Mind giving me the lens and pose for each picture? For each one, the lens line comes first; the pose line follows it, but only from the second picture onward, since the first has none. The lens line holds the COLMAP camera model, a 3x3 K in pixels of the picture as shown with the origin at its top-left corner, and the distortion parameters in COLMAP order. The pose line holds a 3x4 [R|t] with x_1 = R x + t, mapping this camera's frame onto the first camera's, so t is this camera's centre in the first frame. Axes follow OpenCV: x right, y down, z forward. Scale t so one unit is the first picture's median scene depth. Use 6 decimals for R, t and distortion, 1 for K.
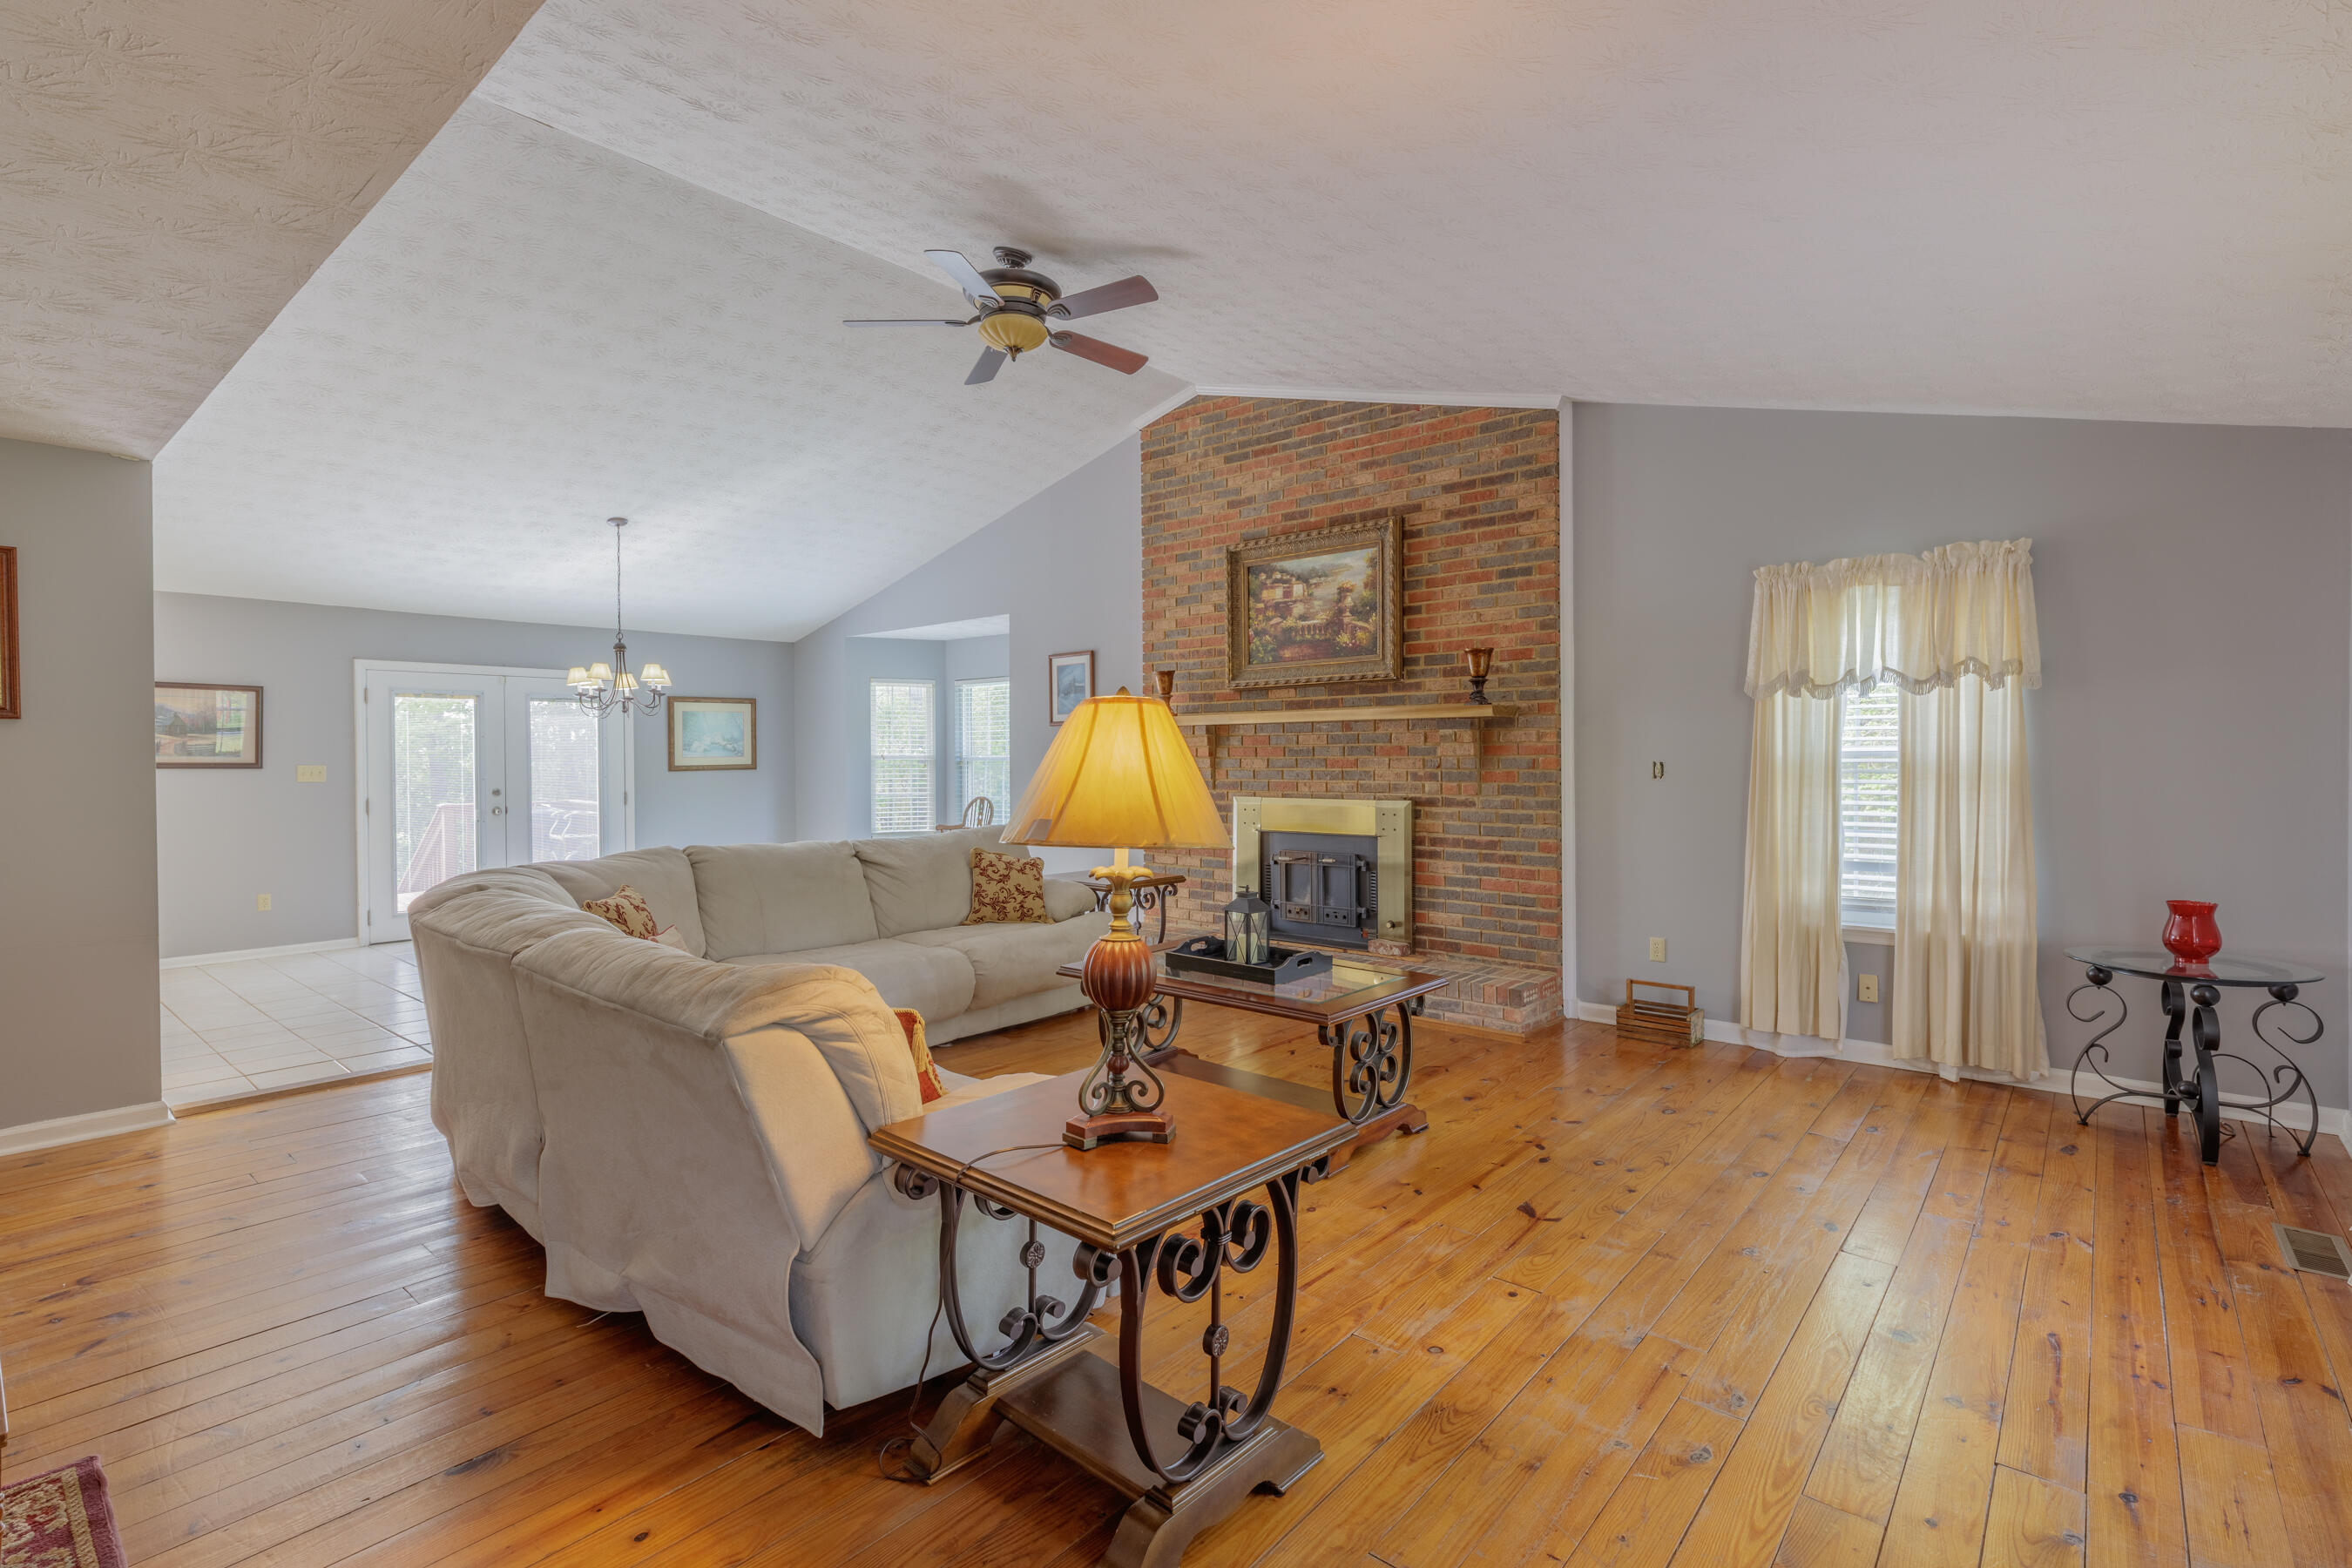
lens RADIAL K [[1036.5, 0, 1169.6], [0, 1036.5, 768.5], [0, 0, 1]] dist [0.004285, -0.000610]
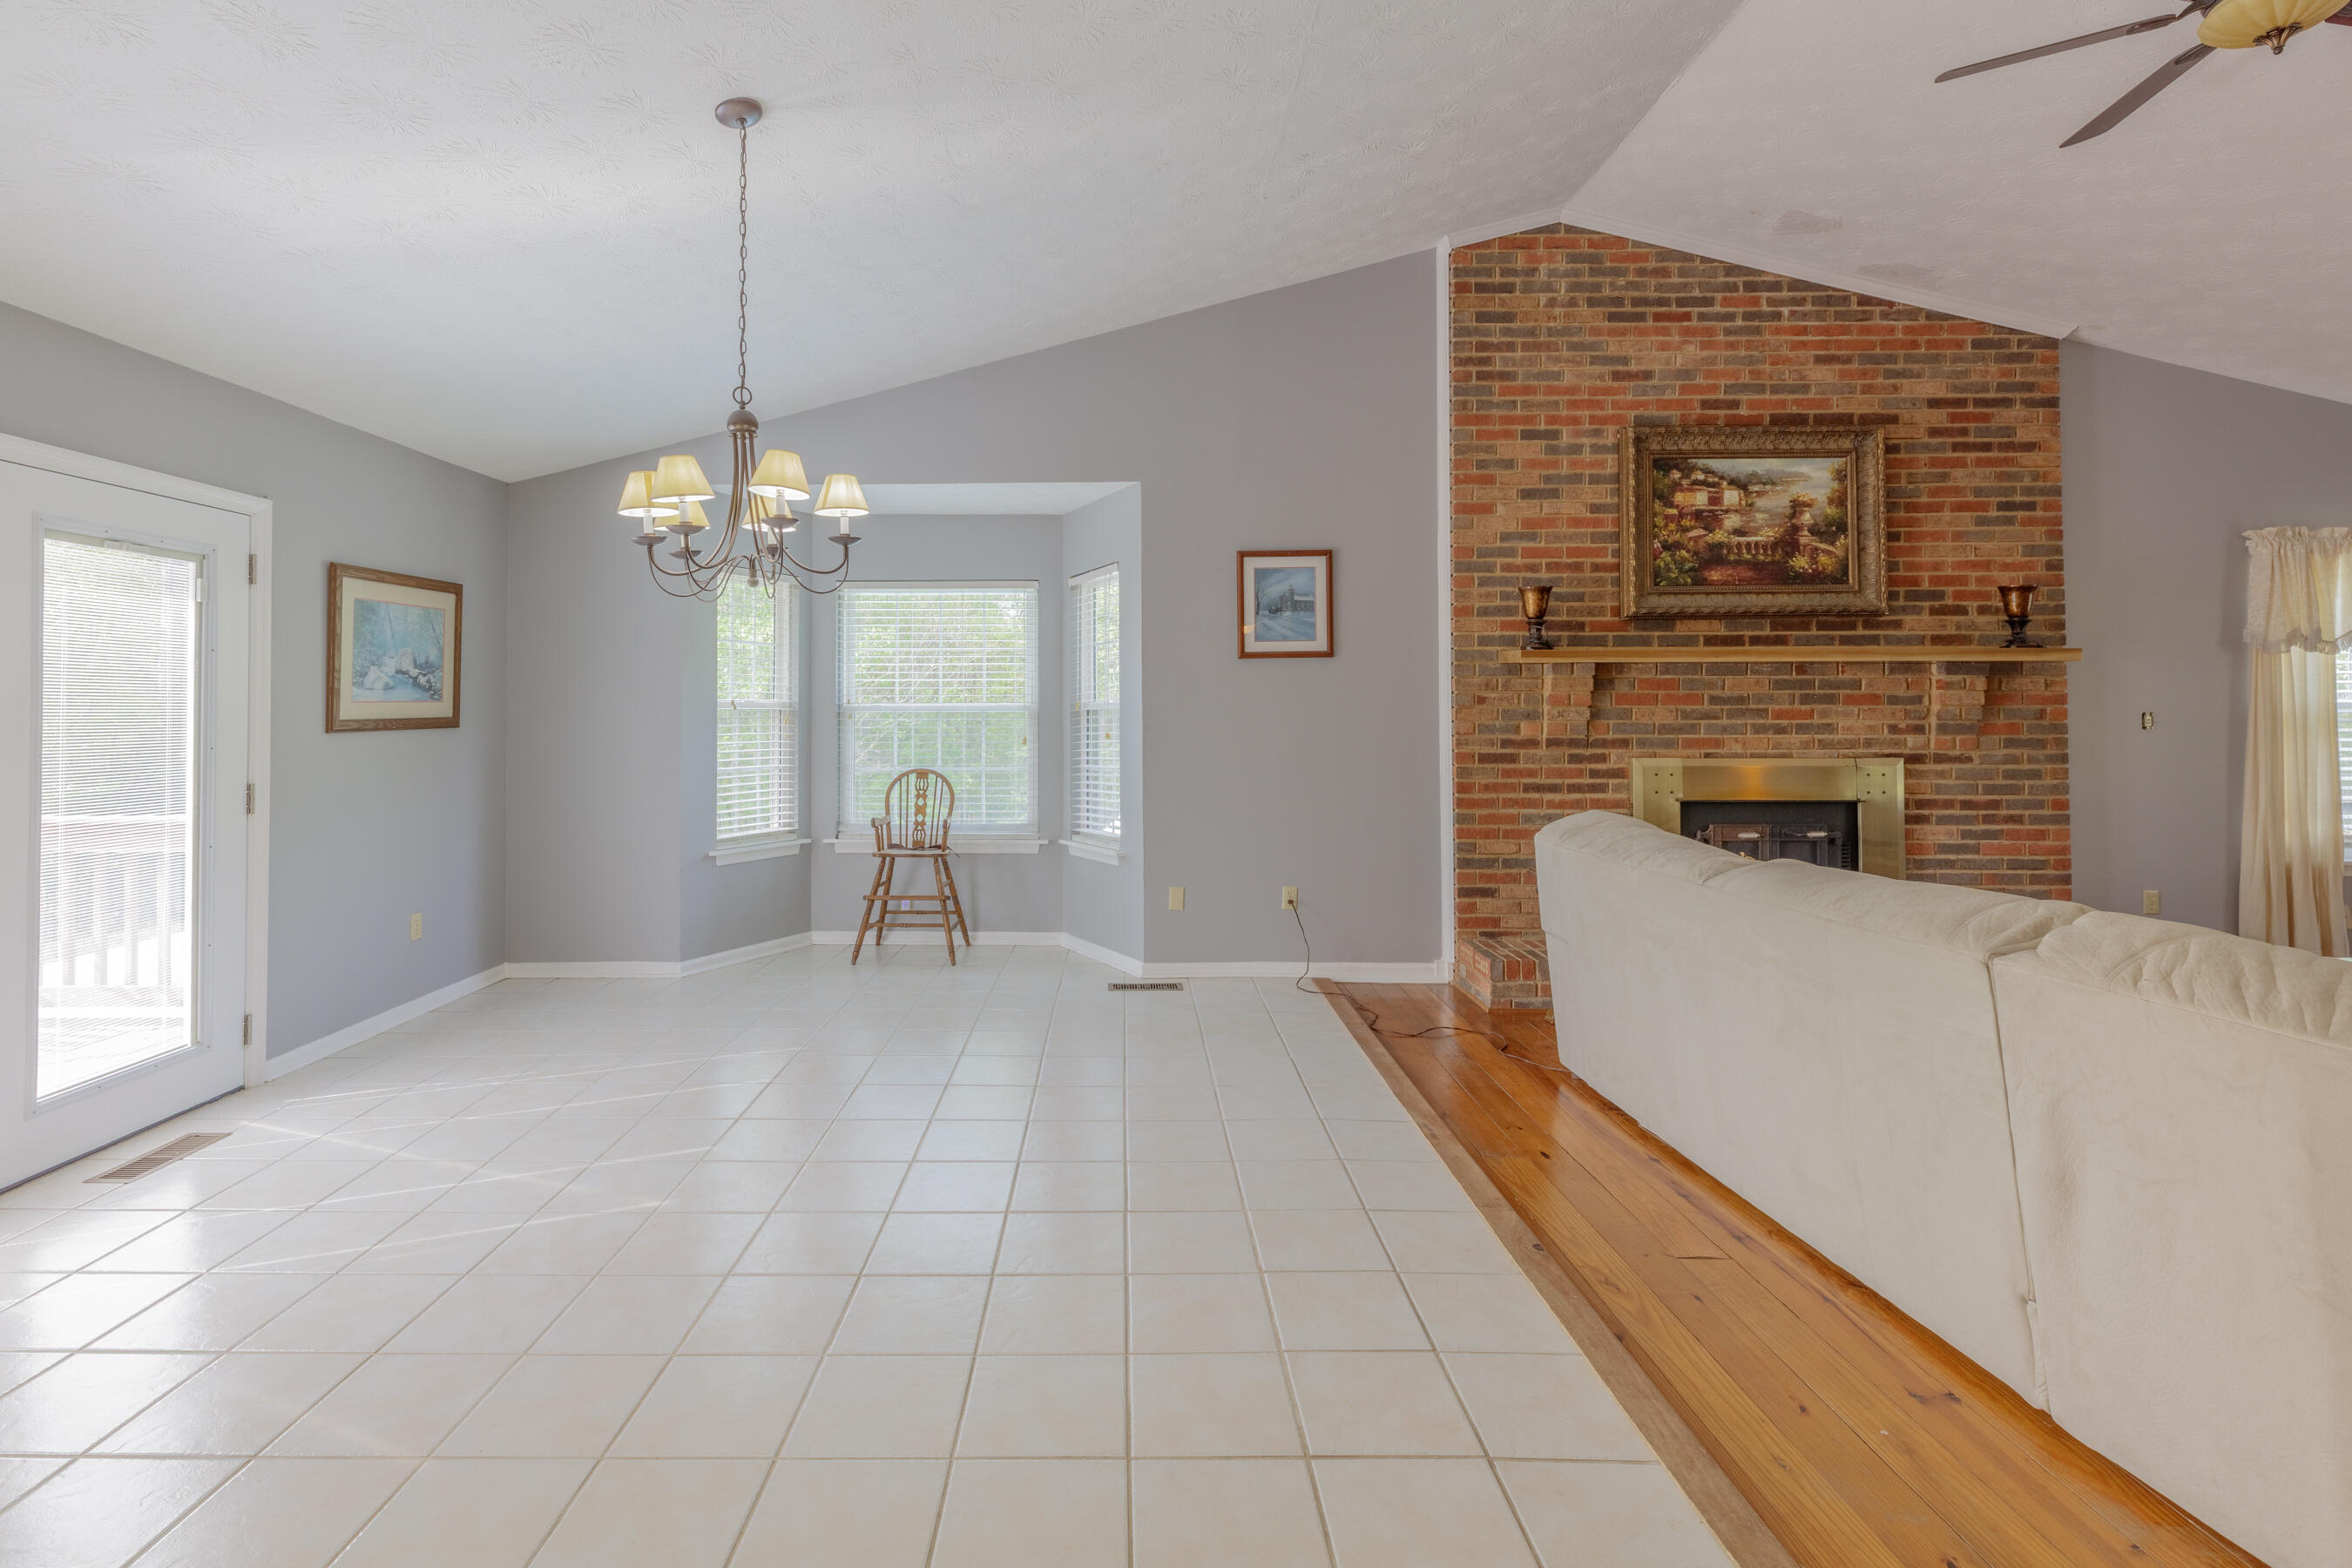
lens RADIAL K [[1036.5, 0, 1160.0], [0, 1036.5, 693.9], [0, 0, 1]] dist [0.004285, -0.000610]
pose [[0.782135, 0.012194, 0.622990, -0.786144], [0.004142, 0.999685, -0.024767, -0.002791], [-0.623096, 0.021951, 0.781838, 0.714676]]
